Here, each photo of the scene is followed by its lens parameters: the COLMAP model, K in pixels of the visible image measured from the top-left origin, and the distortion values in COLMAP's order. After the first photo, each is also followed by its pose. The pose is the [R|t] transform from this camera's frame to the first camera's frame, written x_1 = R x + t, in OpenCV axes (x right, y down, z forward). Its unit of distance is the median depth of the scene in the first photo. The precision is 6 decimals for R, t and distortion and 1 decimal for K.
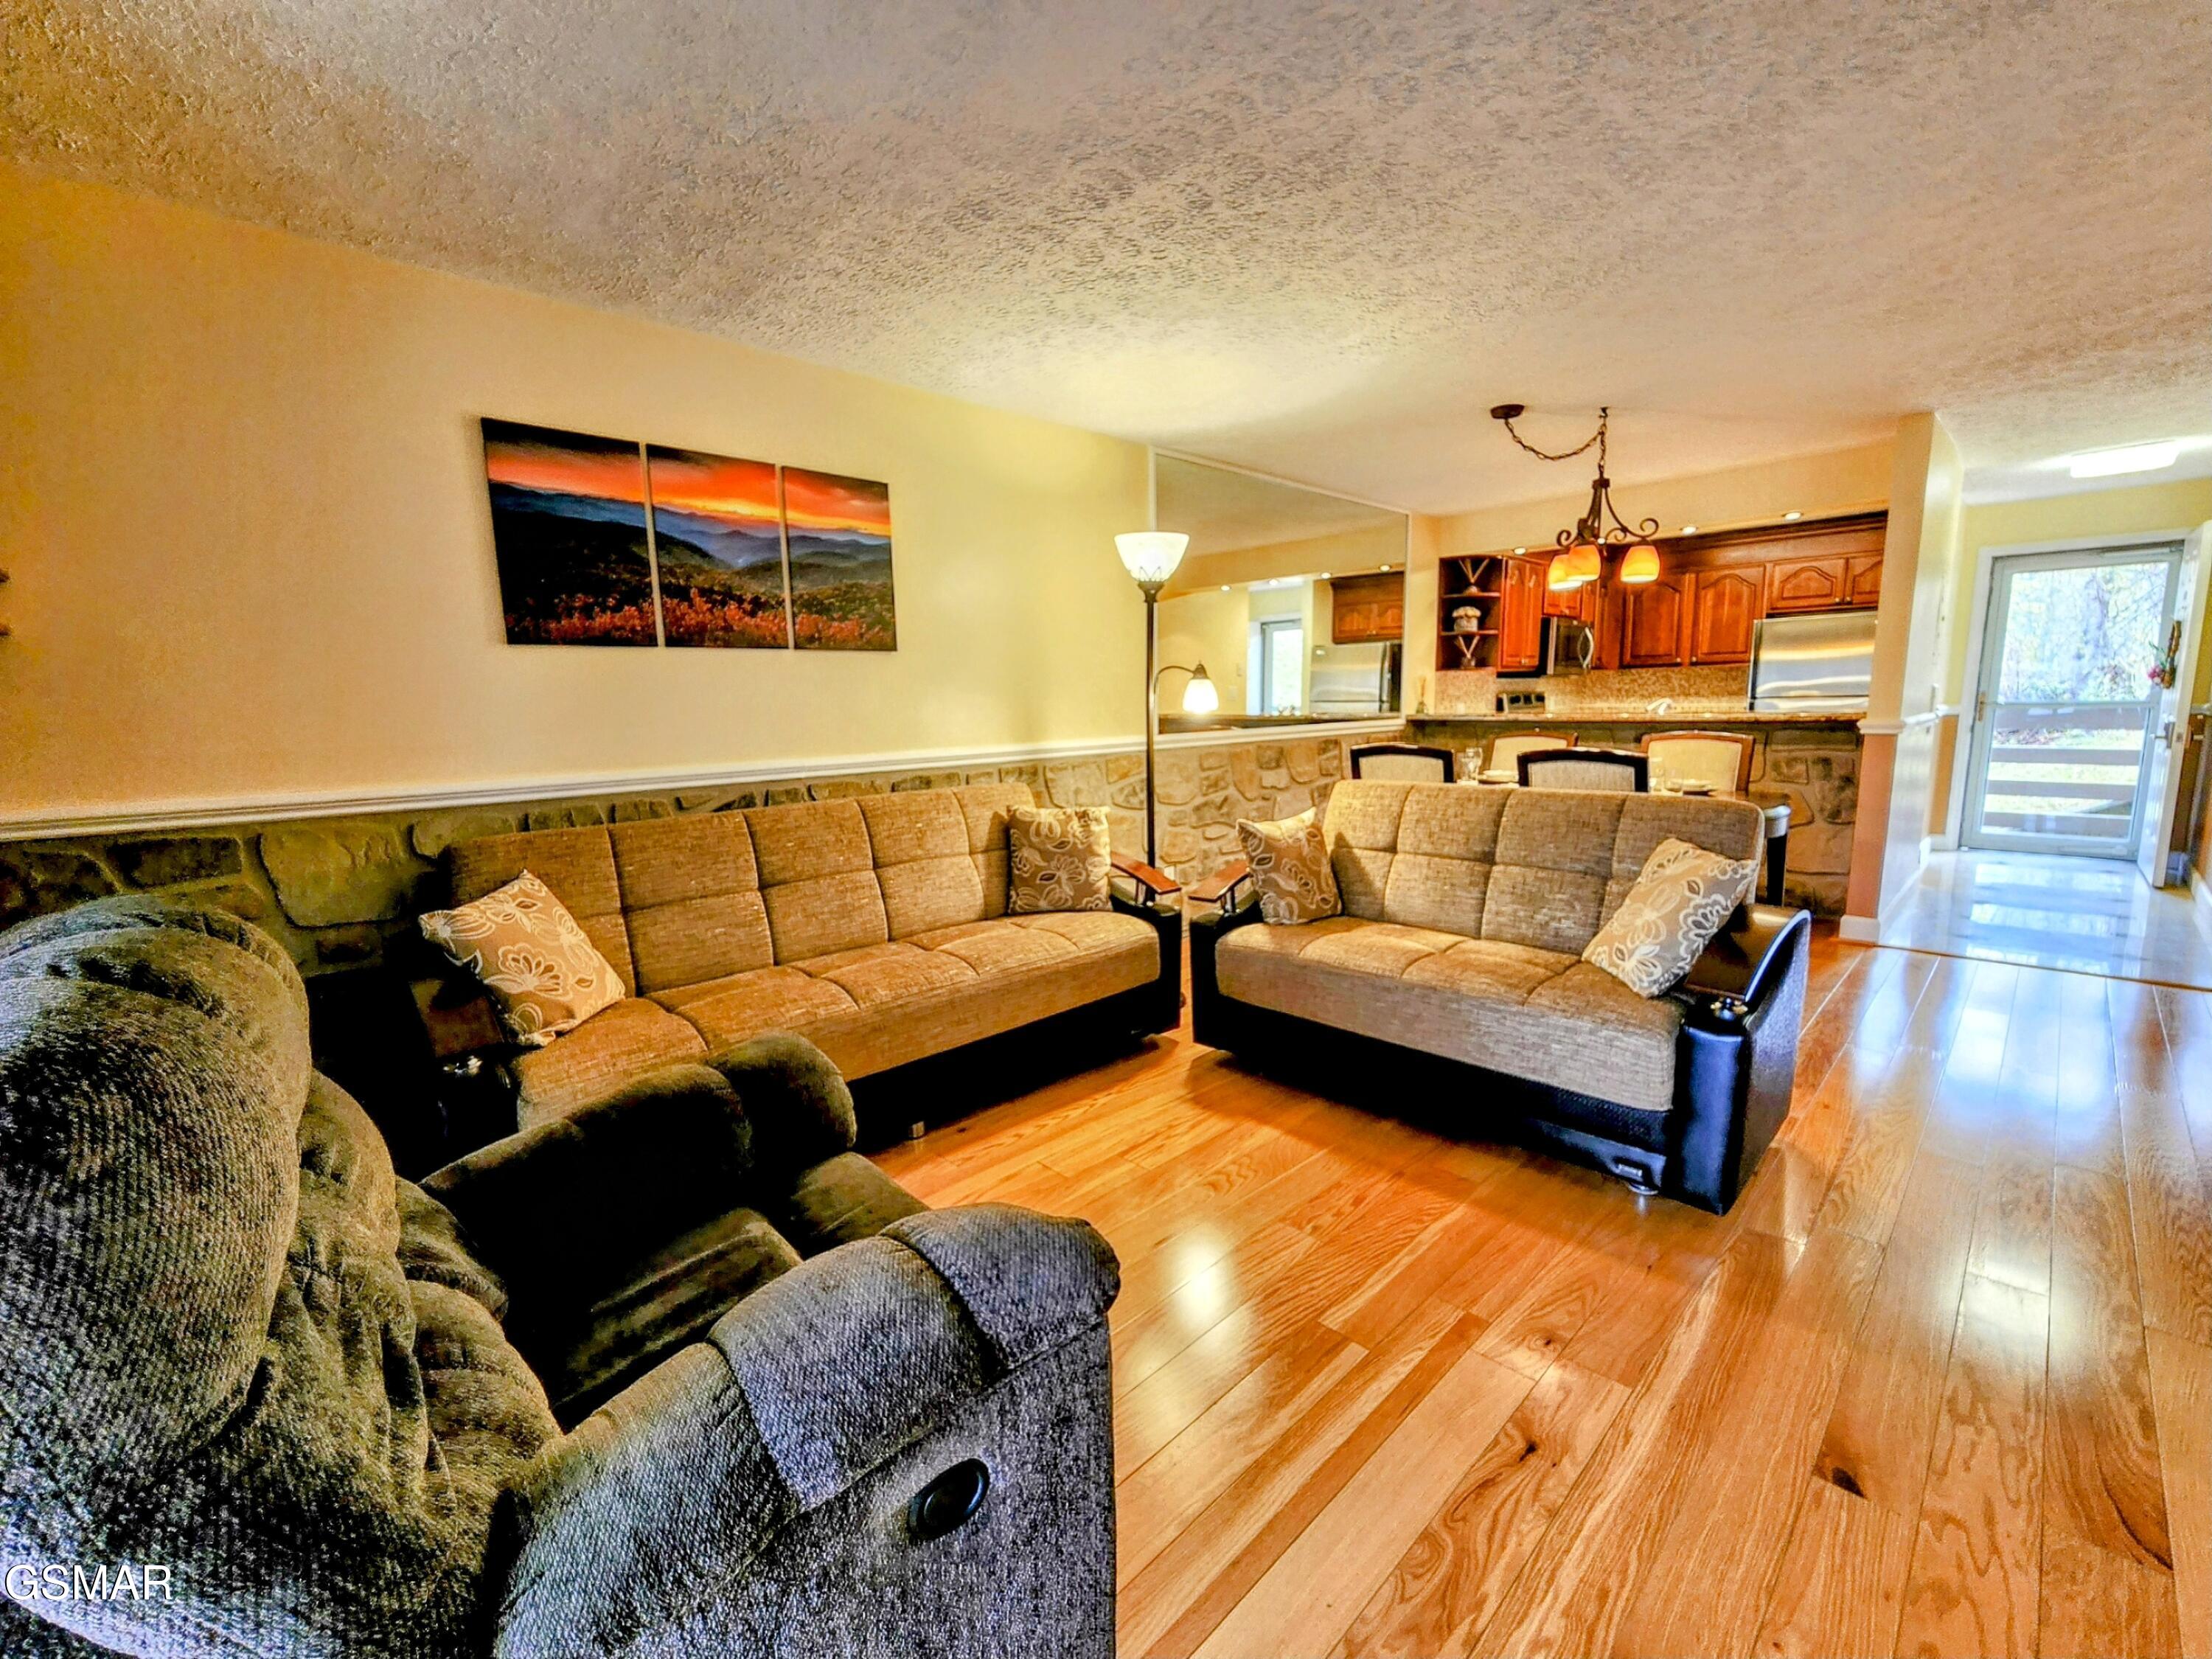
lens RADIAL K [[908.2, 0, 1094.0], [0, 908.2, 835.1], [0, 0, 1]] dist [0.000638, 0.000001]
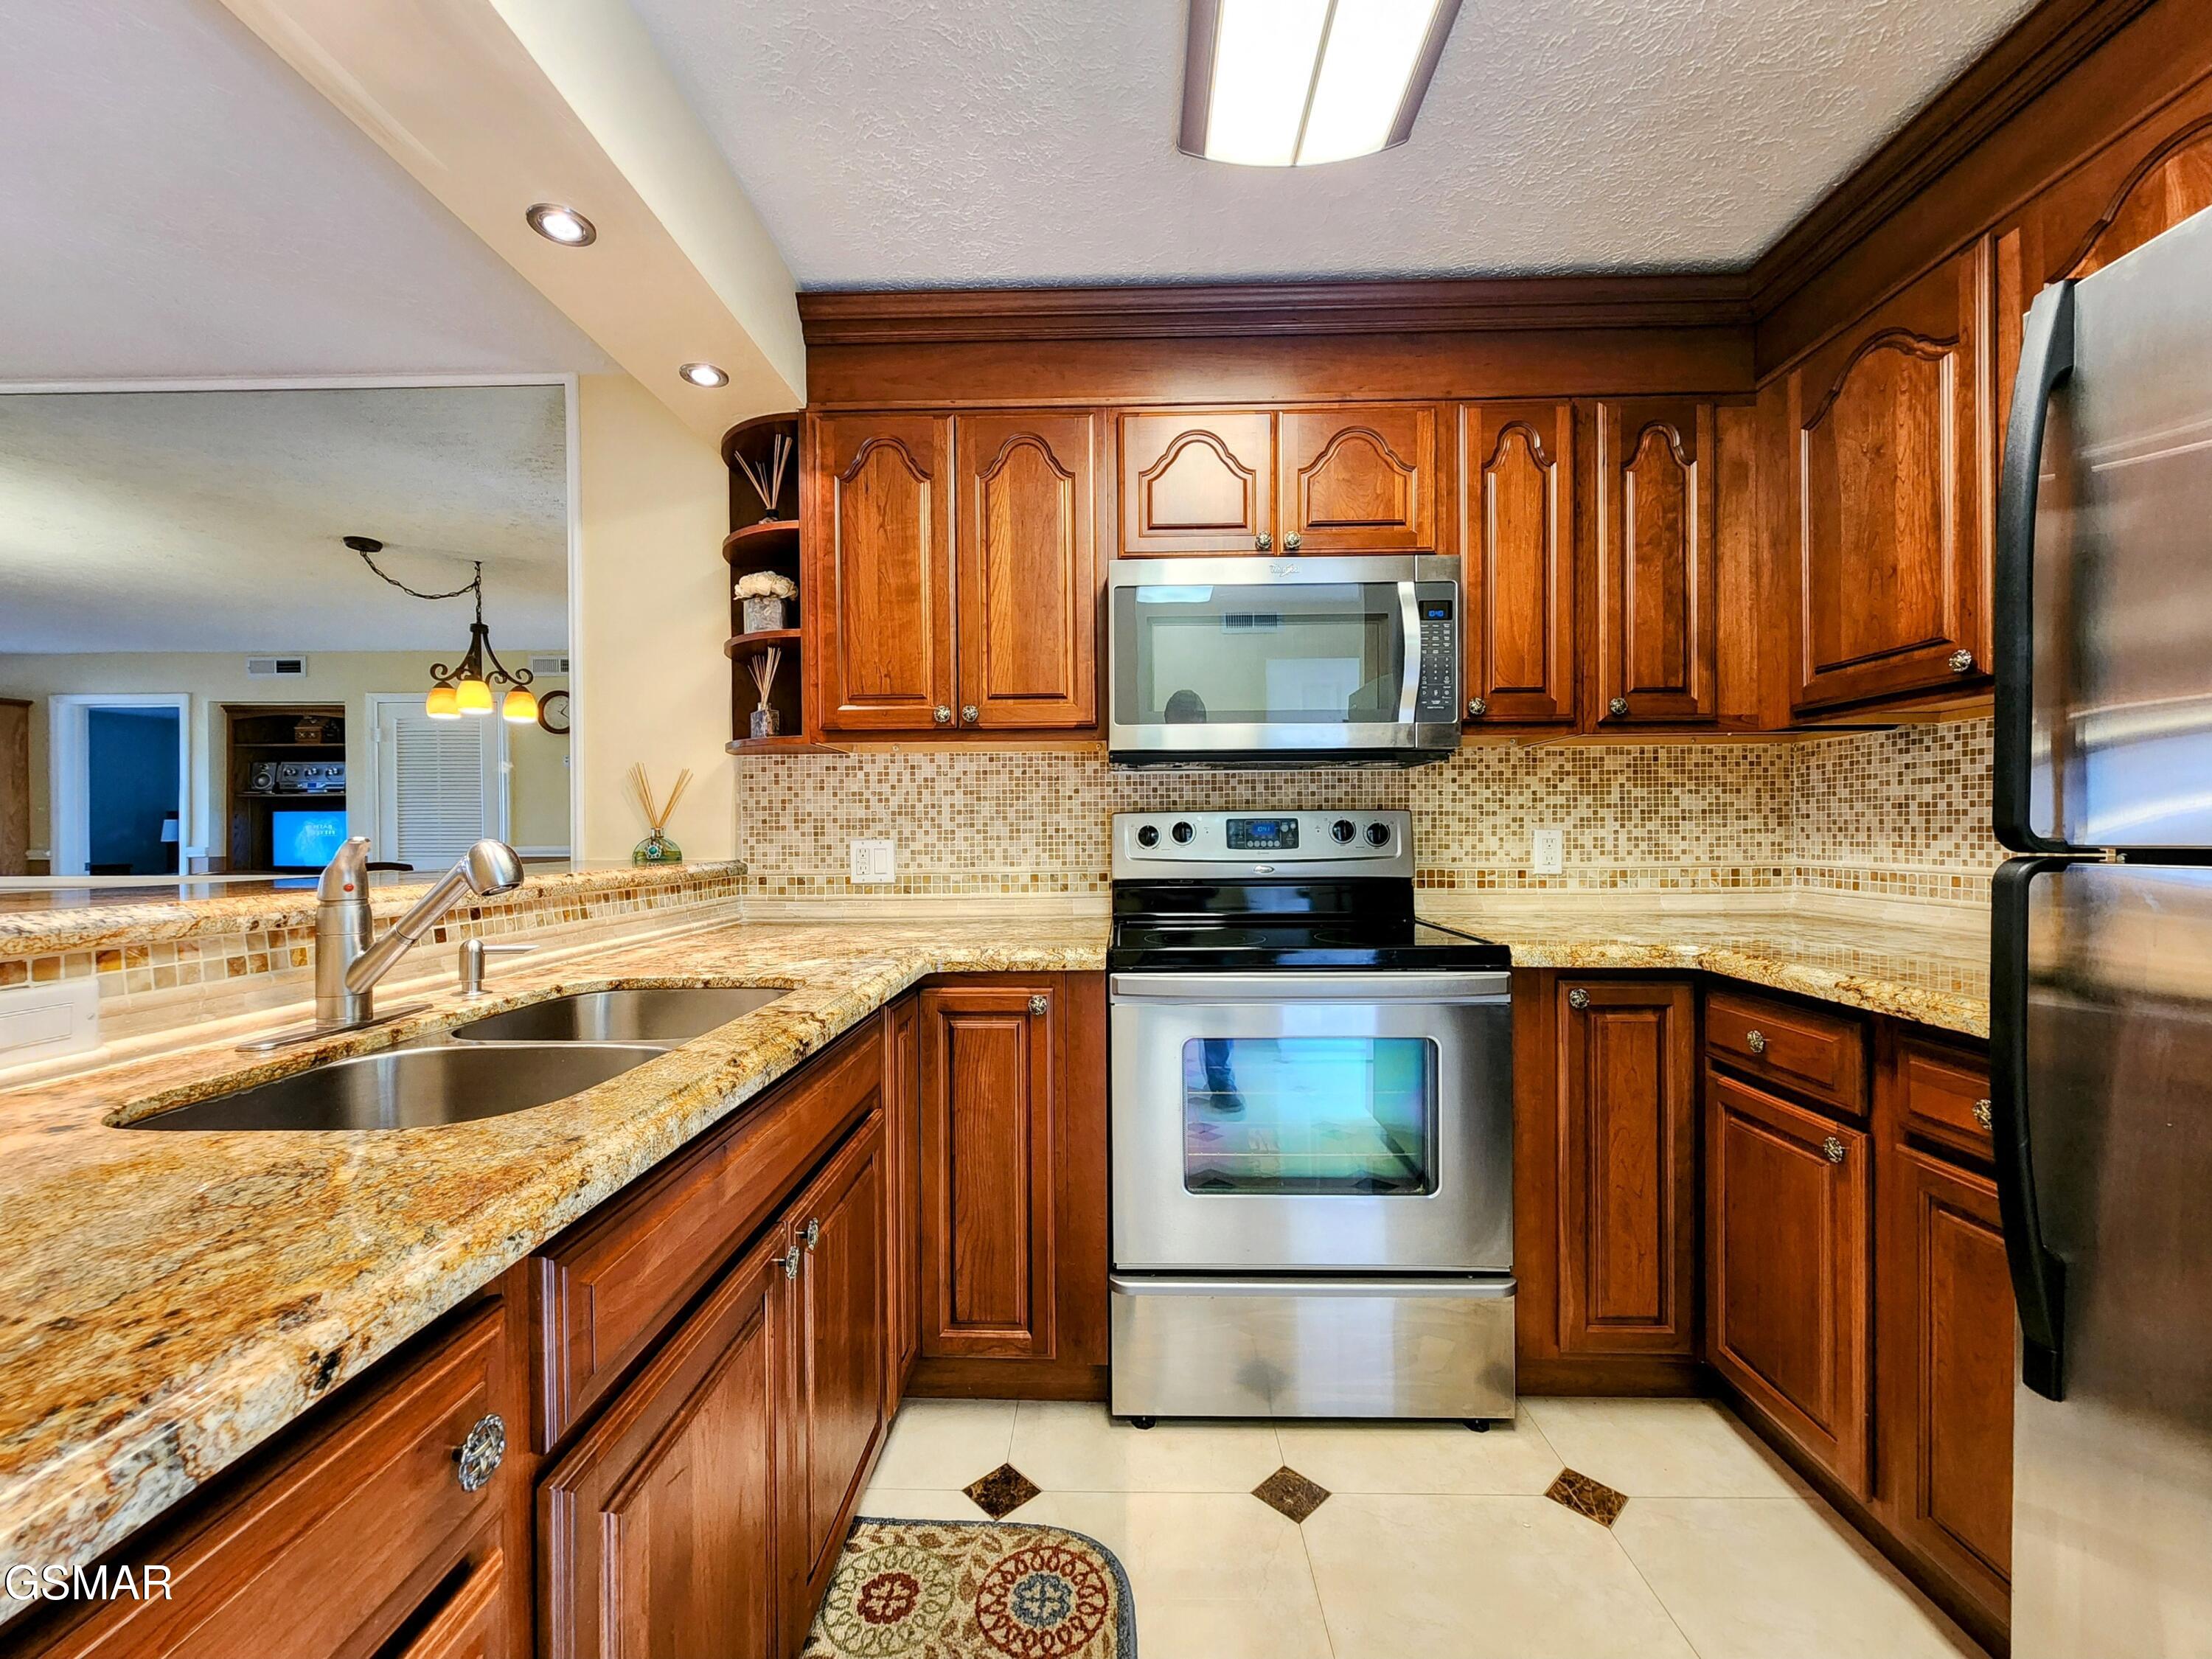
lens RADIAL K [[908.2, 0, 1094.0], [0, 908.2, 835.1], [0, 0, 1]] dist [0.000638, 0.000001]
pose [[0.710542, 0.020563, -0.703354, 0.686075], [-0.115775, 0.989367, -0.088033, -0.119186], [0.694065, 0.143982, 0.705367, 0.768014]]
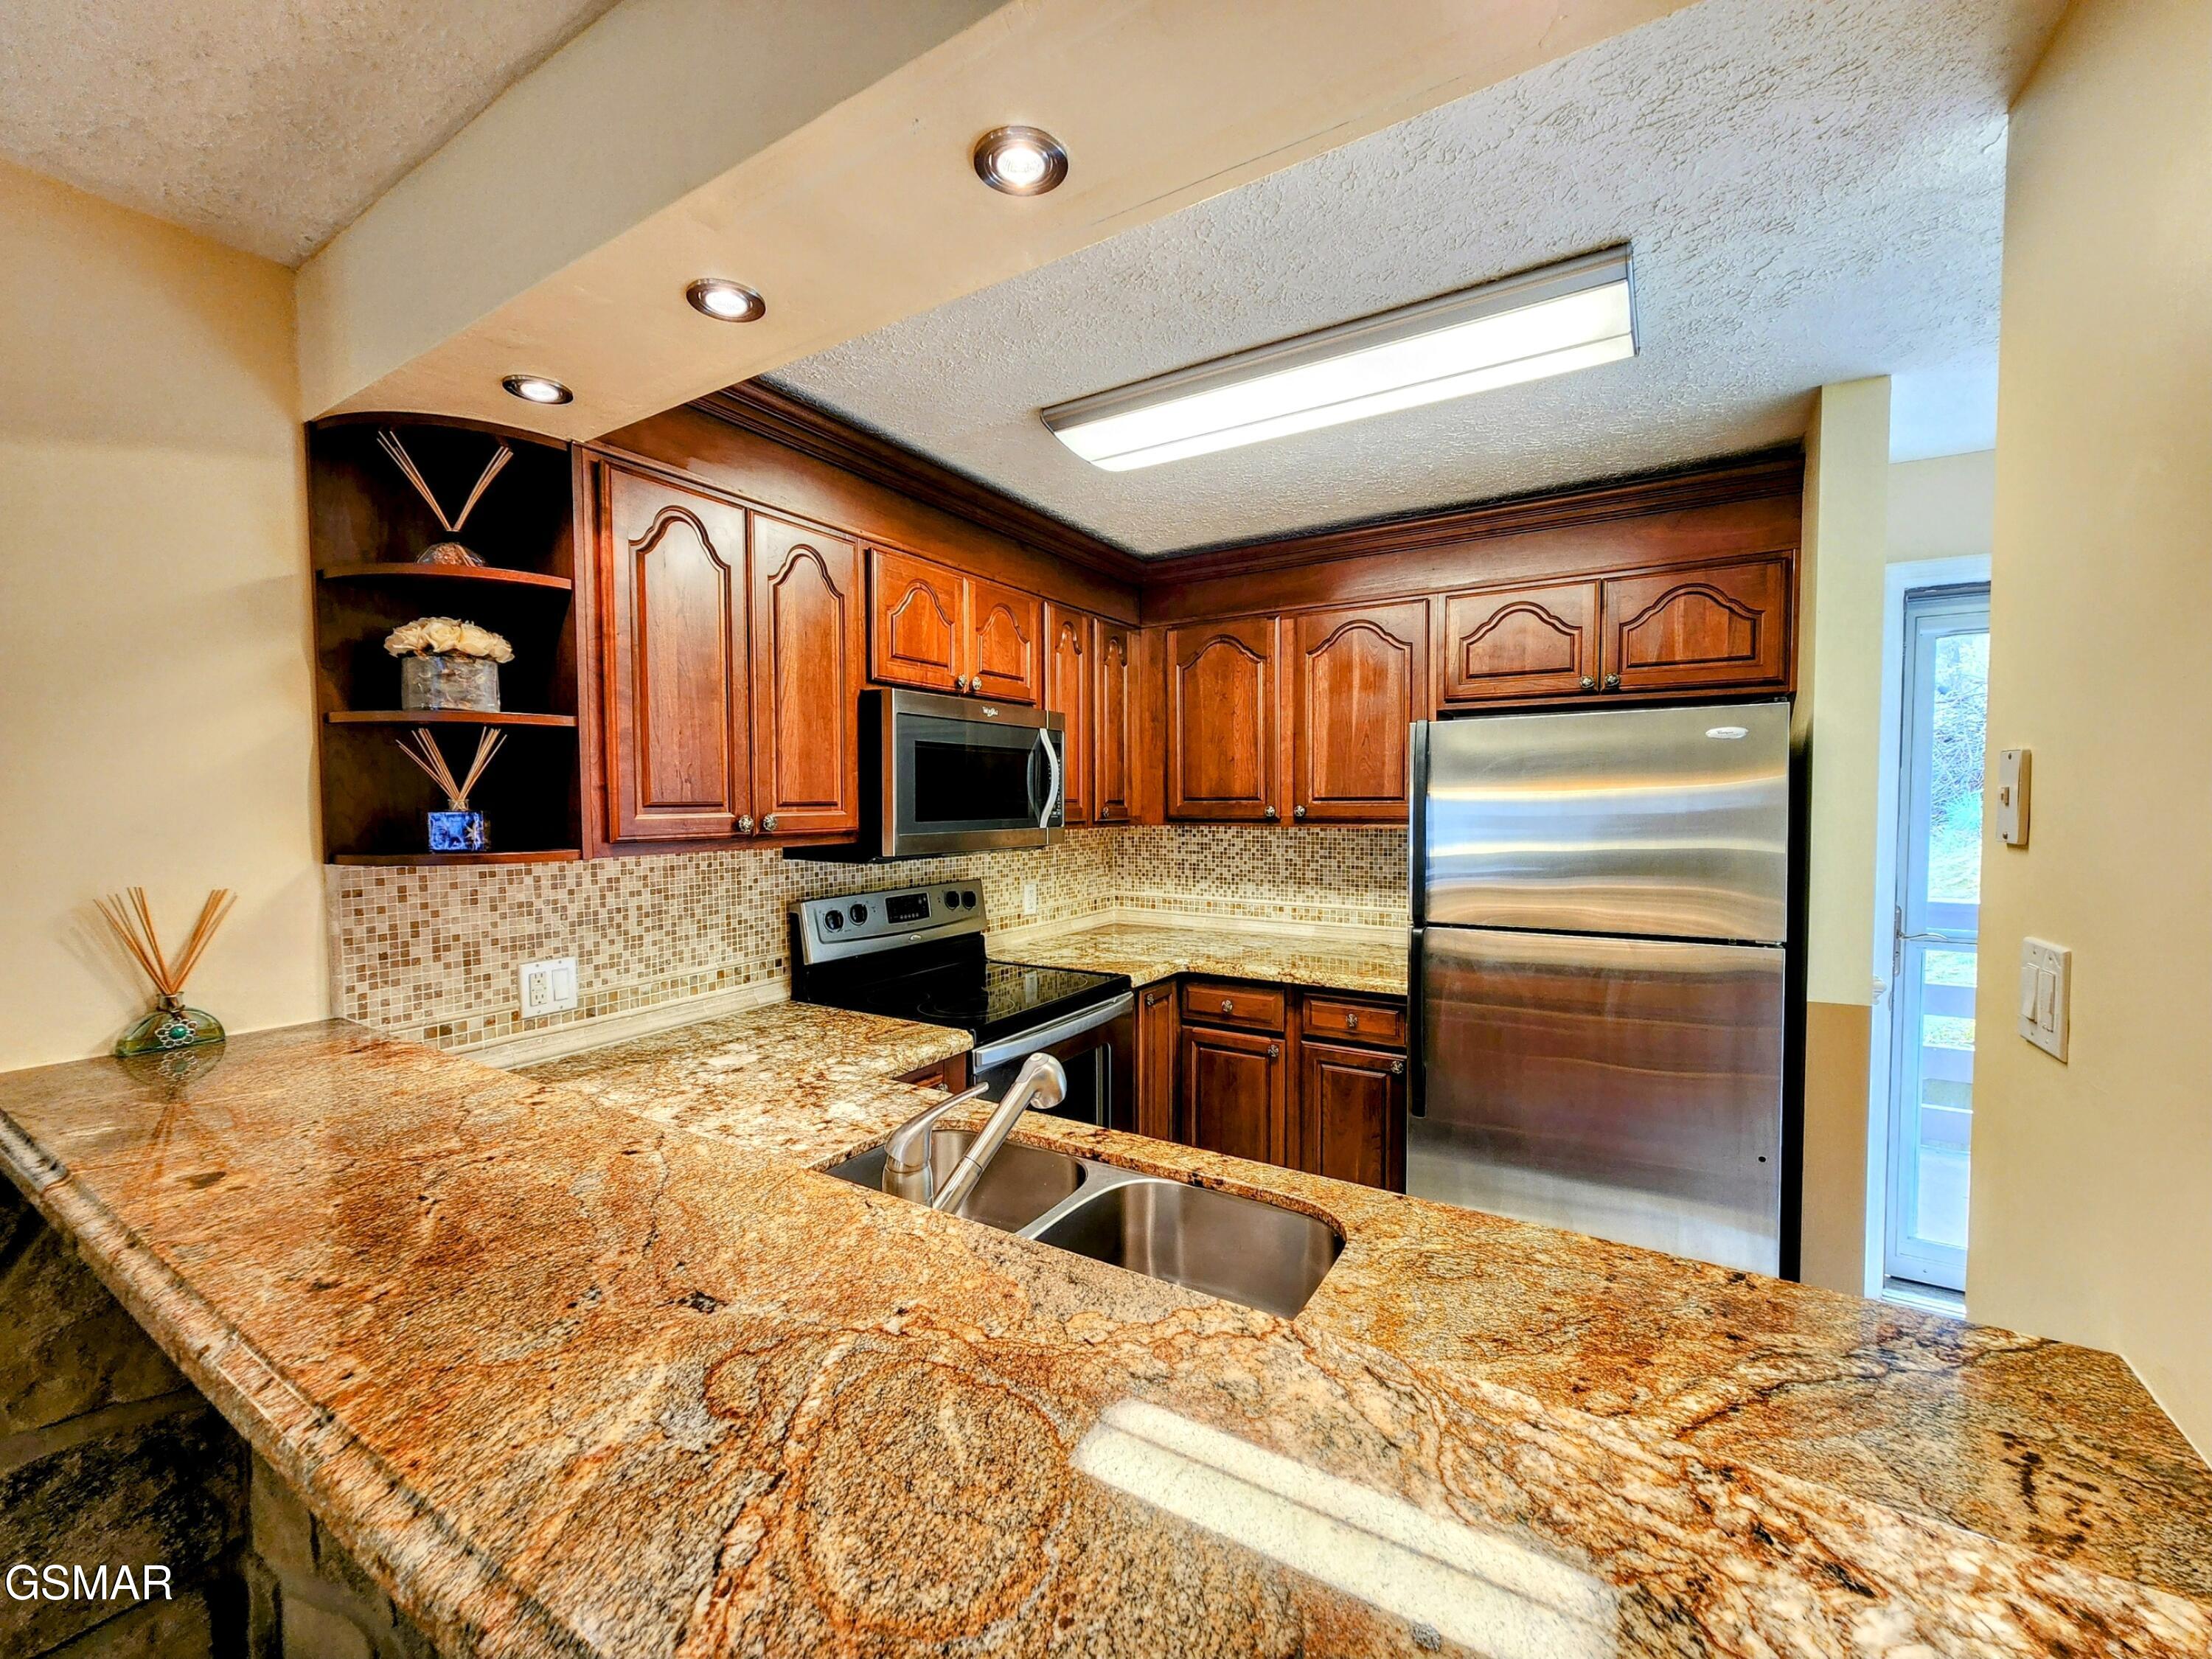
lens RADIAL K [[908.2, 0, 1094.0], [0, 908.2, 835.1], [0, 0, 1]] dist [0.000638, 0.000001]
pose [[0.964515, 0.008299, 0.263897, 0.470481], [0.022104, 0.993459, -0.112031, -0.141178], [-0.263100, 0.113889, 0.958023, 0.638224]]
